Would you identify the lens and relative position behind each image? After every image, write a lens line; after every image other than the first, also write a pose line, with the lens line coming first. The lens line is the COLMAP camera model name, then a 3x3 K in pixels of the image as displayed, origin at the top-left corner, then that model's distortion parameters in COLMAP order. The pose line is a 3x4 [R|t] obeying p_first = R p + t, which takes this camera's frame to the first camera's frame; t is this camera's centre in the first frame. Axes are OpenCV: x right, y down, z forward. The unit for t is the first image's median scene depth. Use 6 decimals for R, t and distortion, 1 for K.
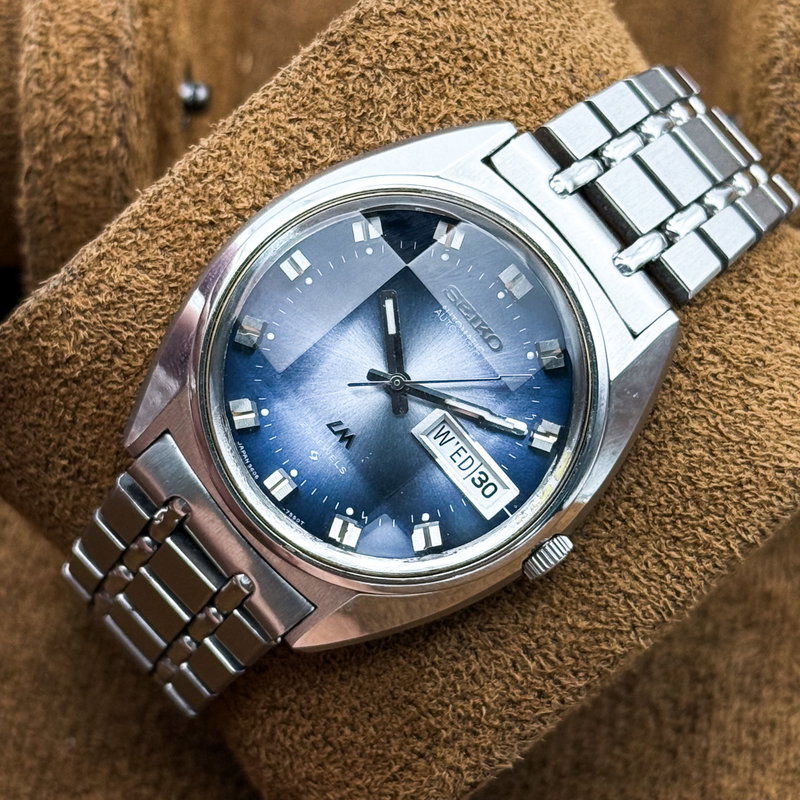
lens RADIAL K [[2550.3, 0, 405.1], [0, 2550.3, 406.5], [0, 0, 1]] dist [0.192805, 0.000000]
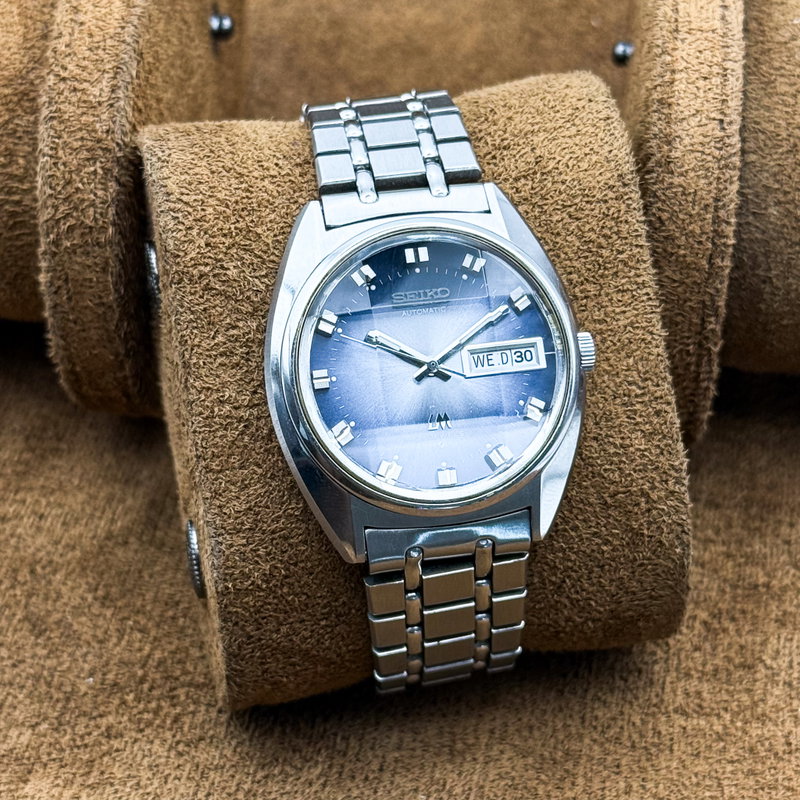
lens RADIAL K [[2245.3, 0, 392.6], [0, 2245.3, 422.1], [0, 0, 1]] dist [0.218602, 0.000000]
pose [[0.525468, -0.825552, 0.205784, -0.279043], [0.832687, 0.548664, 0.074839, -0.097668], [-0.174689, 0.132028, 0.975732, -0.177959]]
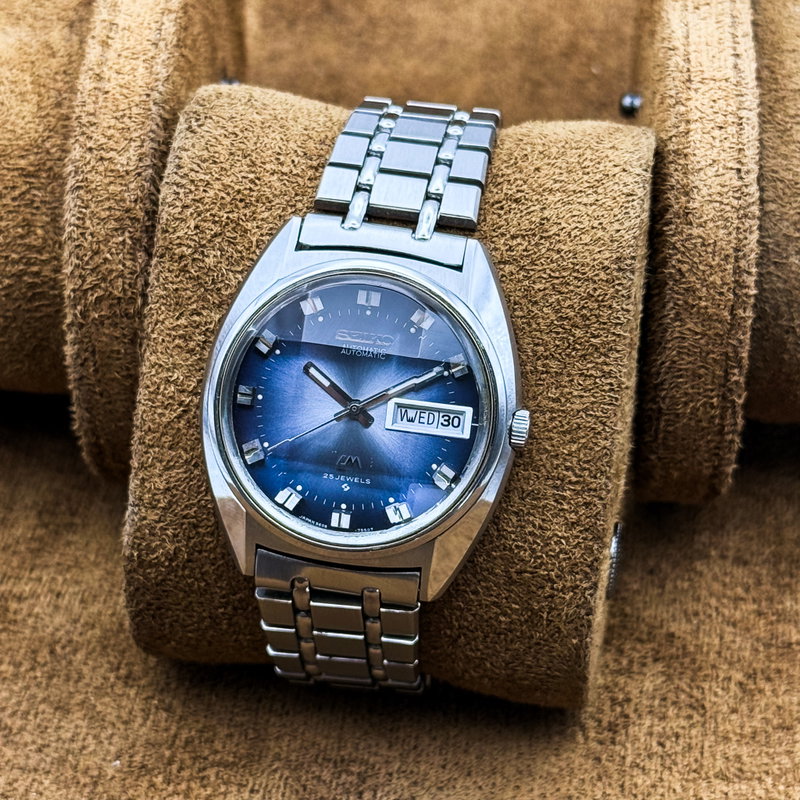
lens RADIAL K [[2245.3, 0, 389.4], [0, 2245.3, 389.1], [0, 0, 1]] dist [0.218602, 0.000000]
pose [[0.741298, -0.669668, -0.044966, 0.070266], [0.668744, 0.742650, -0.035388, 0.037444], [0.057092, -0.003838, 0.998362, -0.216828]]
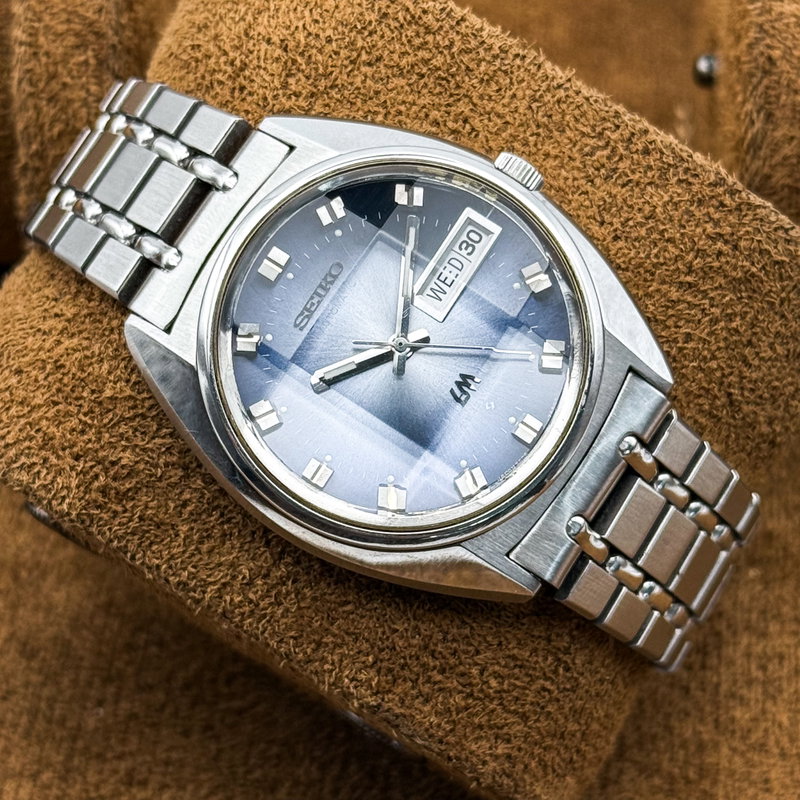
lens RADIAL K [[2550.3, 0, 413.2], [0, 2550.3, 405.2], [0, 0, 1]] dist [0.192805, 0.000000]
pose [[-0.274433, -0.947542, 0.163859, -0.188606], [0.961225, -0.265515, 0.074489, -0.083617], [-0.027075, 0.177948, 0.983667, -0.008348]]
